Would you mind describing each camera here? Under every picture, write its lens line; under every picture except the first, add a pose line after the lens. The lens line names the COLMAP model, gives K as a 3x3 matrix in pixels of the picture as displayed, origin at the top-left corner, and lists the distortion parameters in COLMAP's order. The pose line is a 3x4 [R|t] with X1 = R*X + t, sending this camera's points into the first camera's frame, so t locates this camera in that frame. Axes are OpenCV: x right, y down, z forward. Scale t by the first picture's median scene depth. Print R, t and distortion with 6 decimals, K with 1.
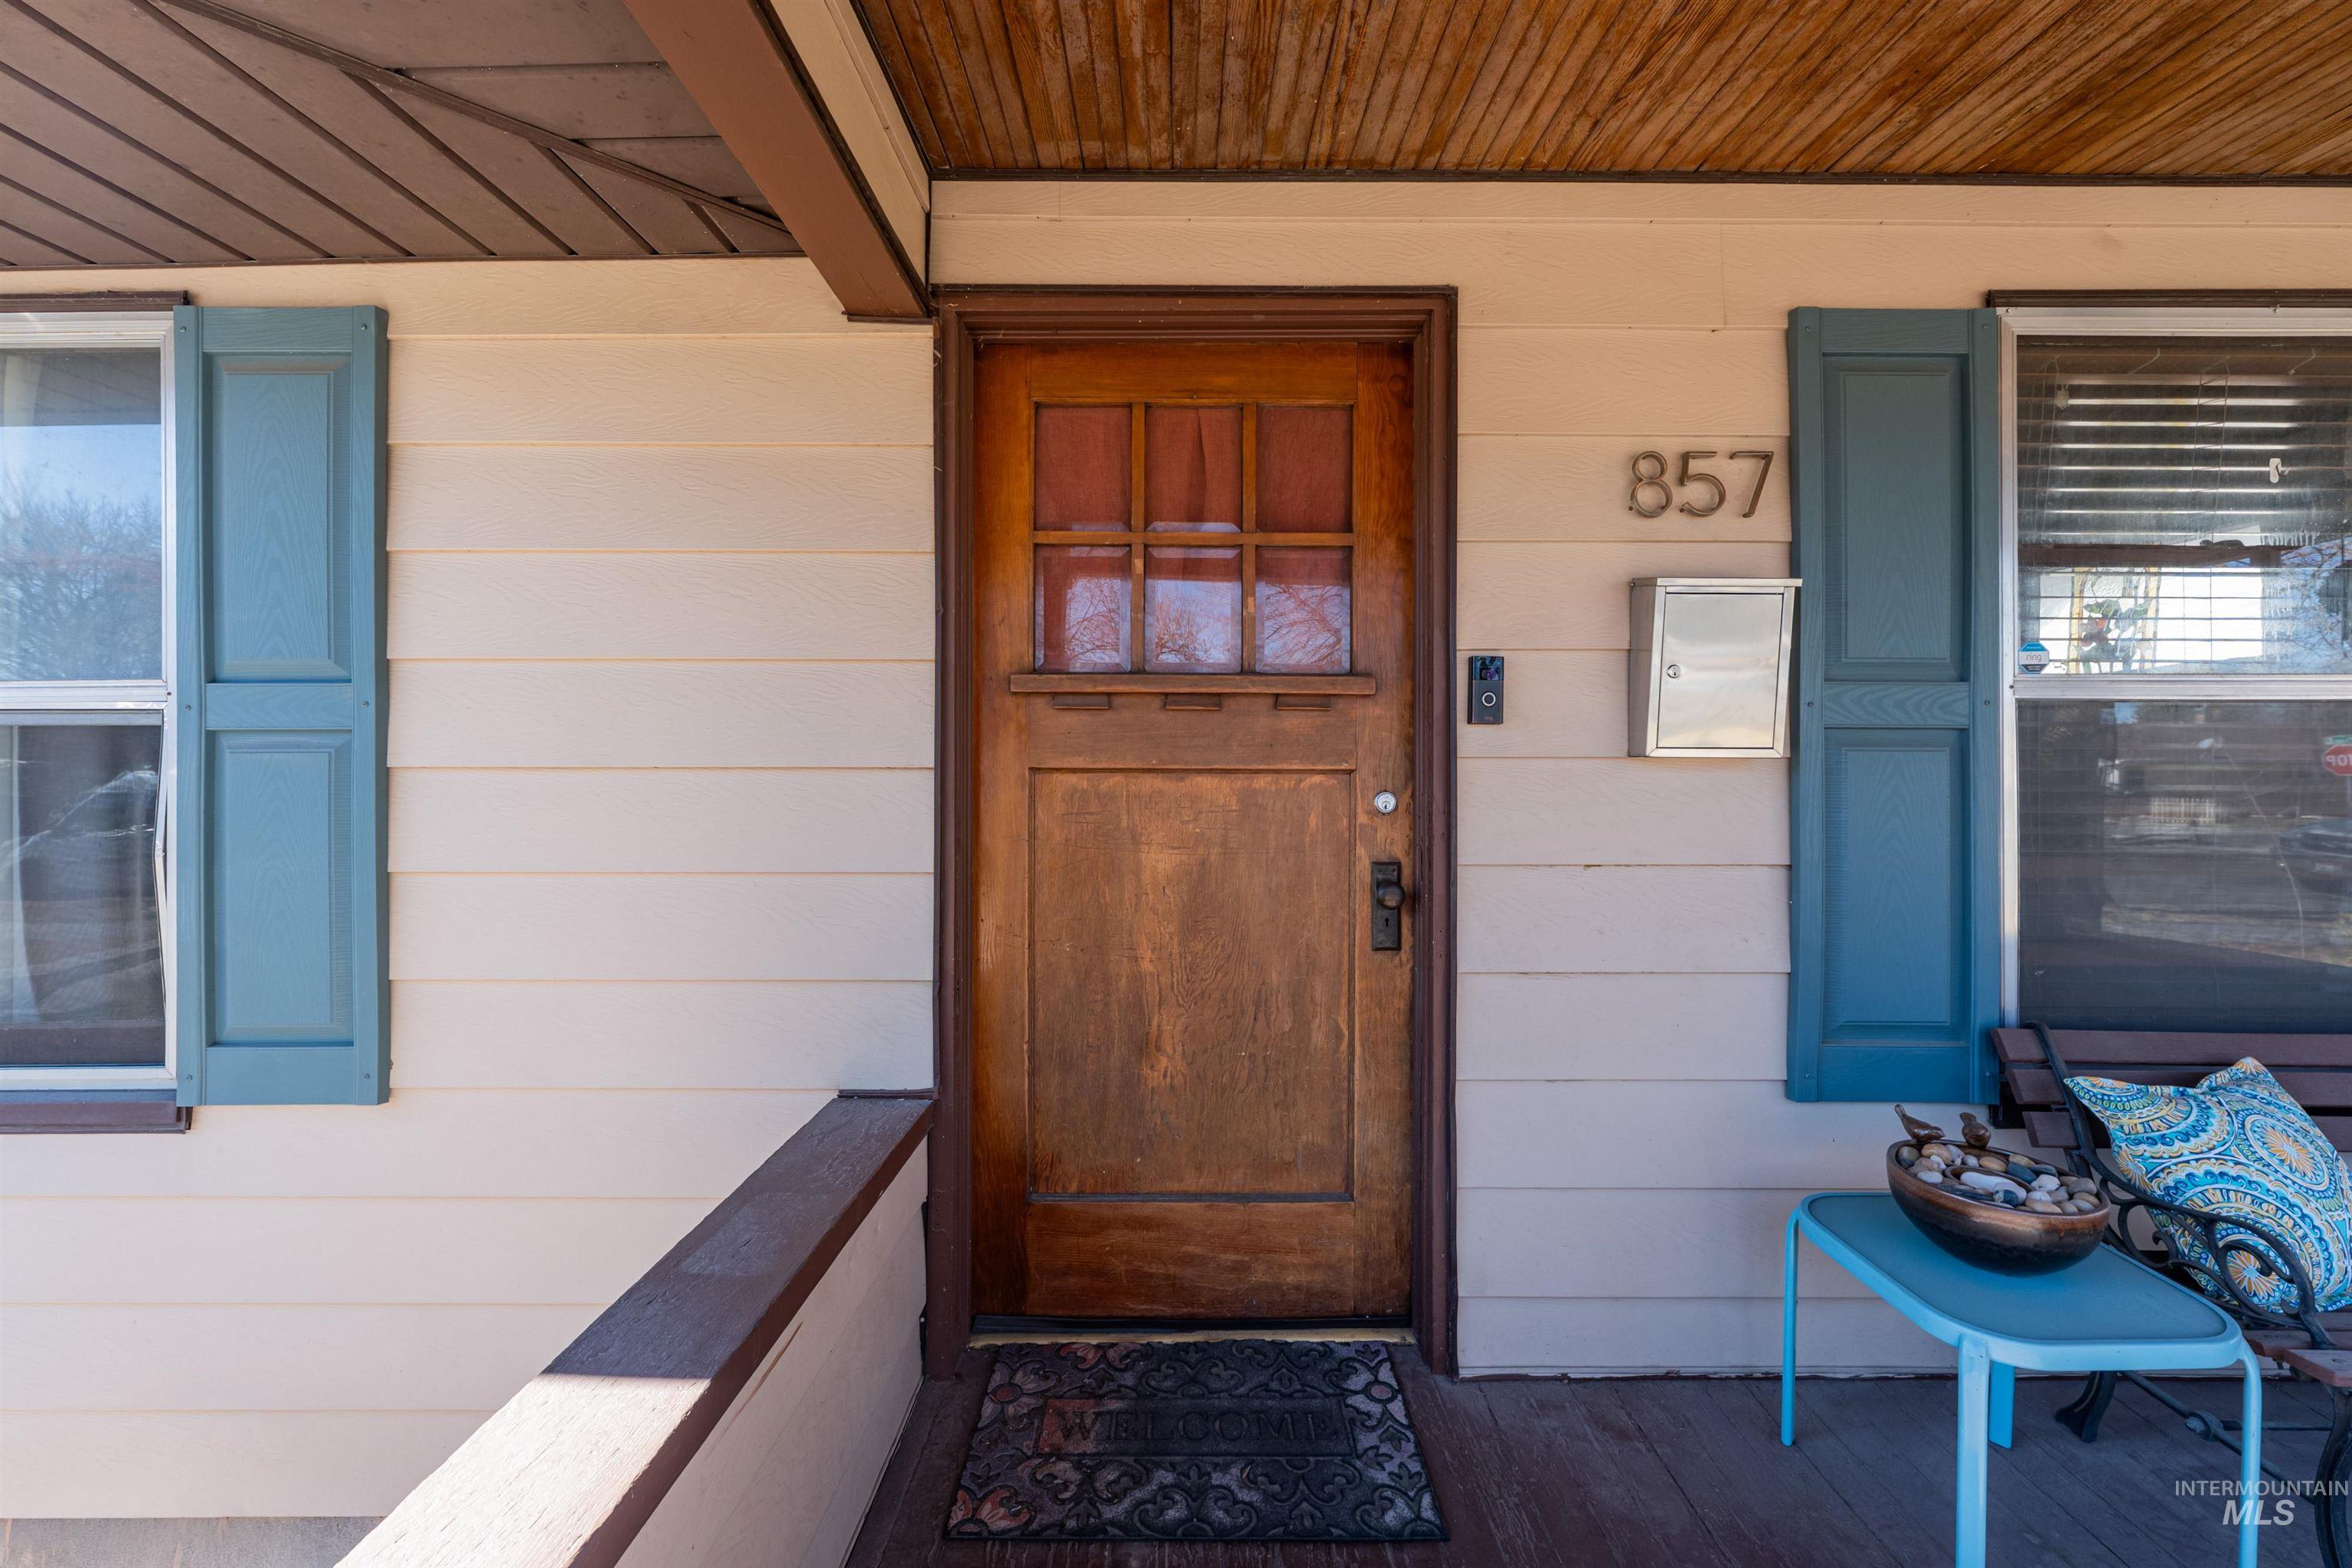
lens RADIAL K [[935.6, 0, 1176.0], [0, 935.6, 784.0], [0, 0, 1]] dist [0.000511, -0.000466]
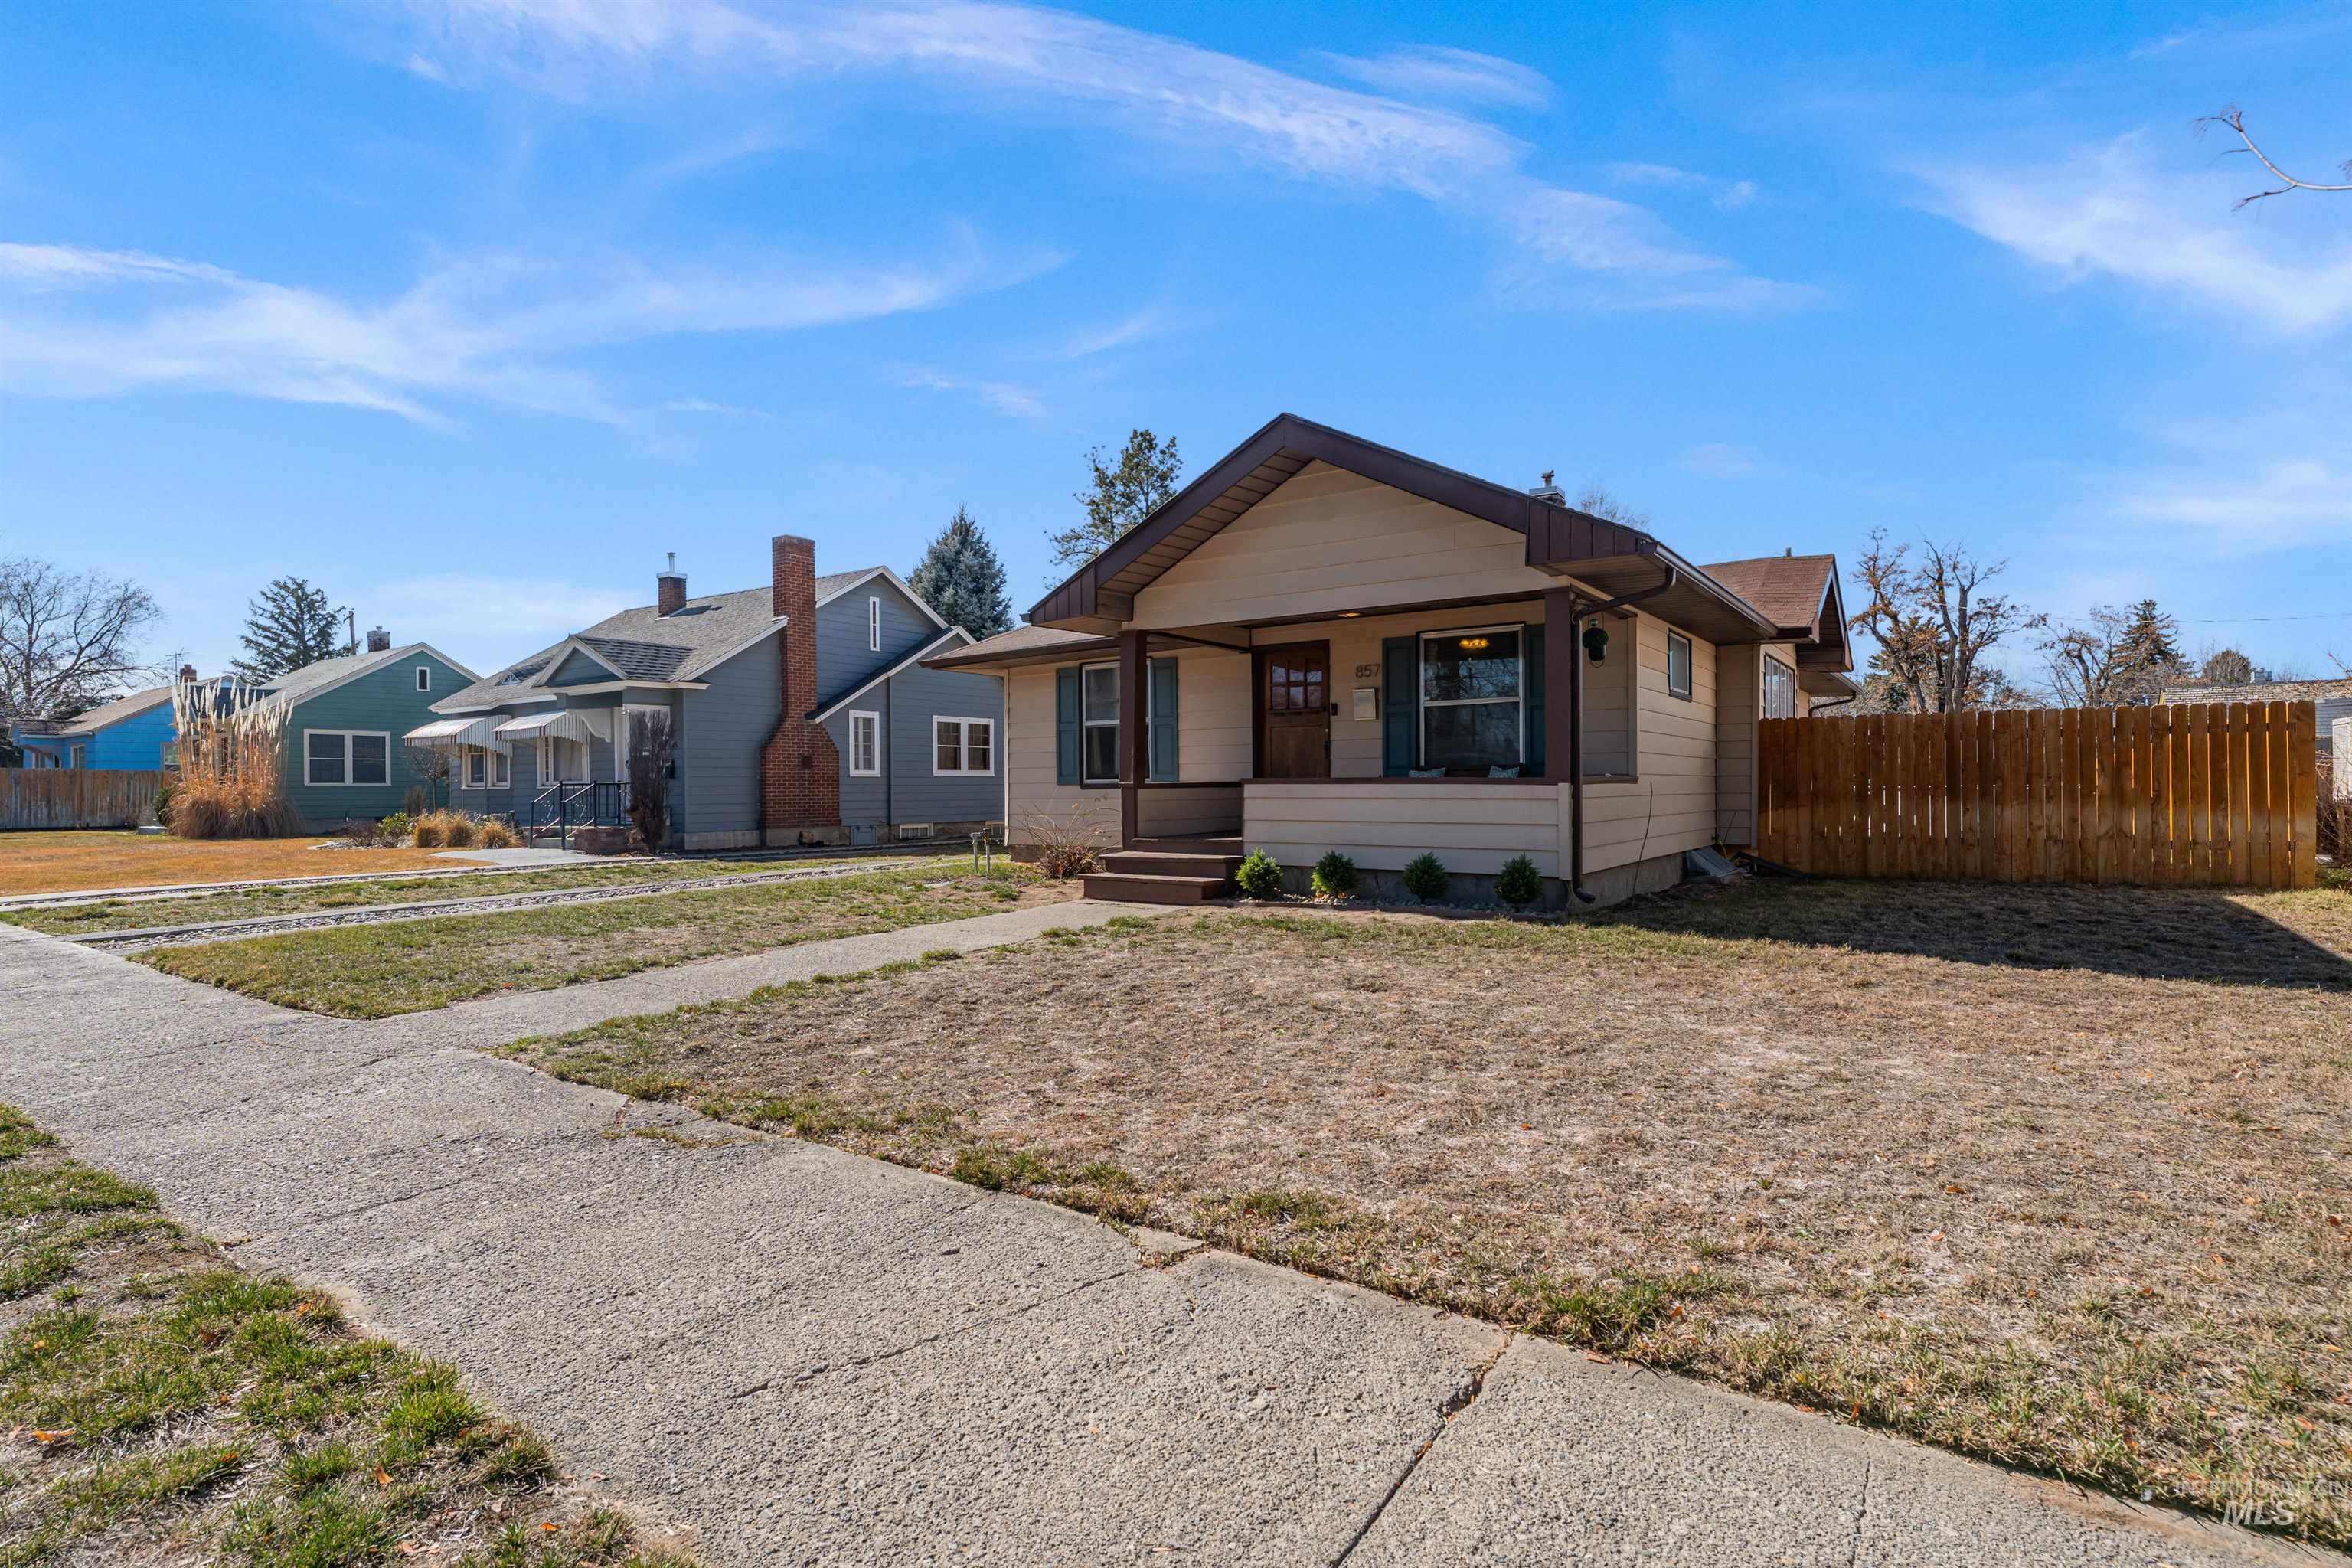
lens RADIAL K [[1106.6, 0, 1176.0], [0, 1106.6, 784.0], [0, 0, 1]] dist [-0.001051, -0.000076]
pose [[0.819476, -0.006120, -0.573081, 3.375505], [0.005584, 0.999981, -0.002694, 0.363654], [0.573087, -0.000992, 0.819494, -5.043734]]
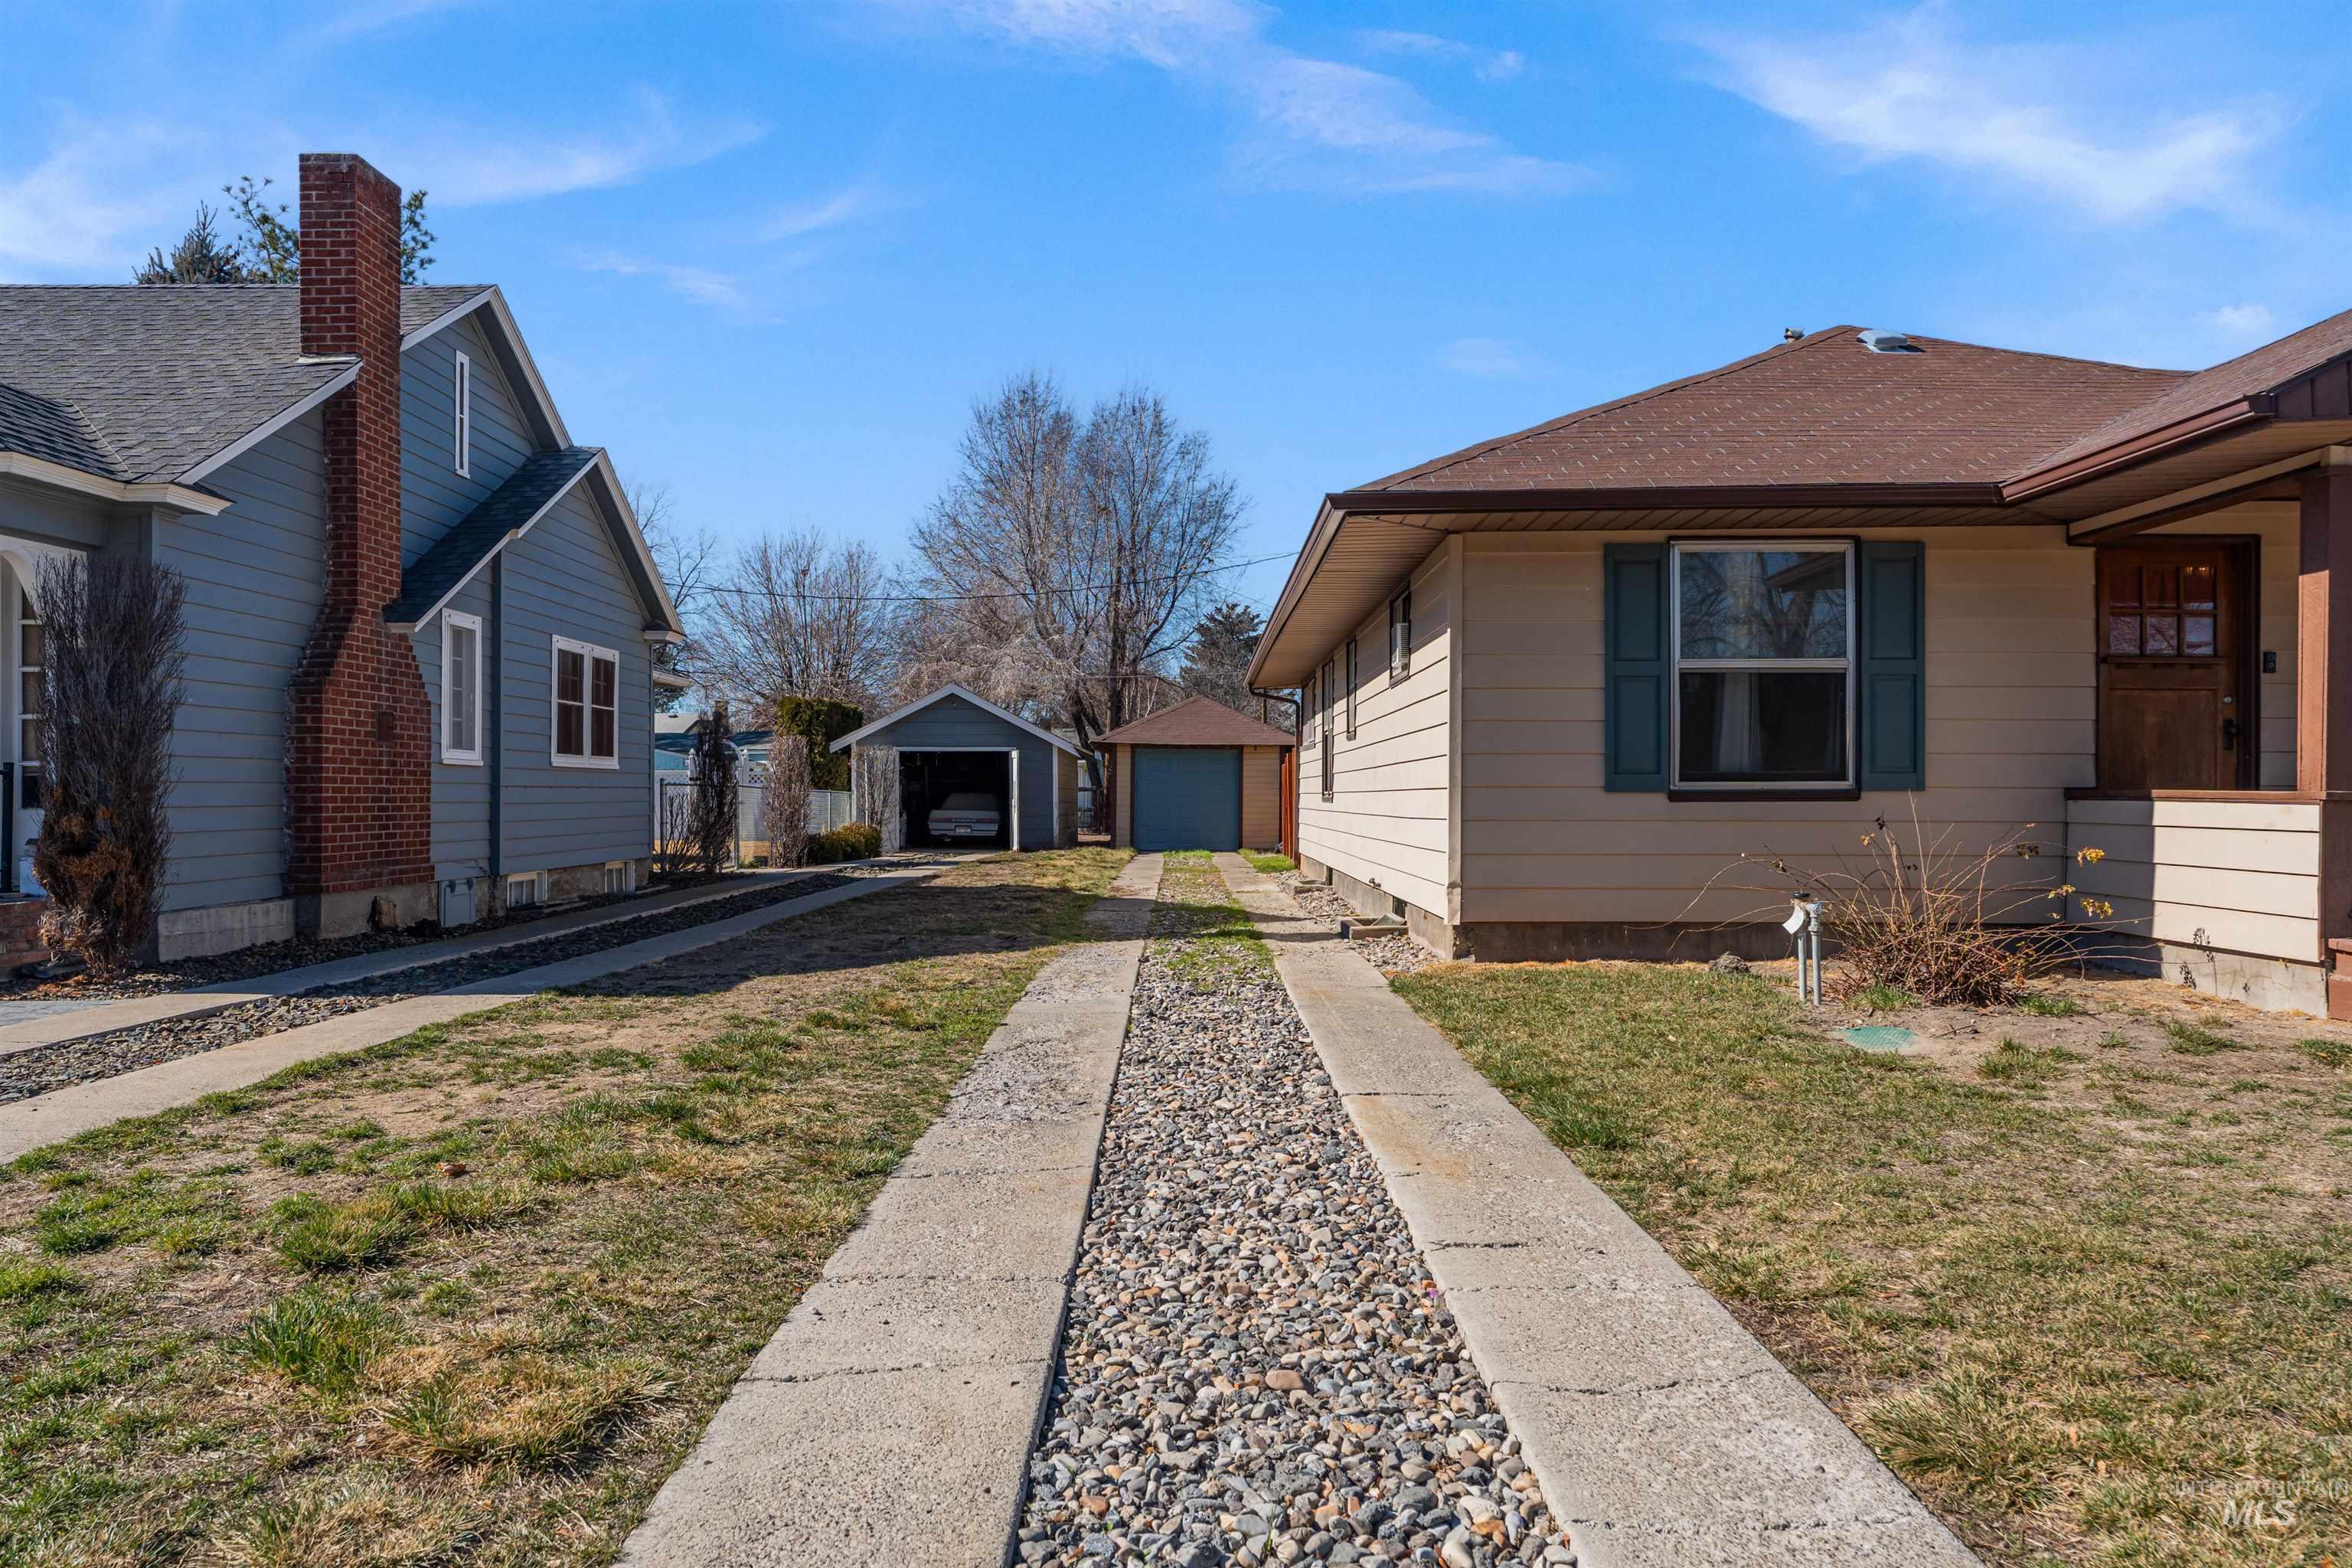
lens RADIAL K [[1534.9, 0, 1176.0], [0, 1534.9, 784.0], [0, 0, 1]] dist [-0.004981, -0.000796]
pose [[0.999984, 0.003509, -0.004495, -3.343111], [-0.003544, 0.999963, -0.007849, 0.363658], [0.004468, 0.007865, 0.999959, -4.196894]]
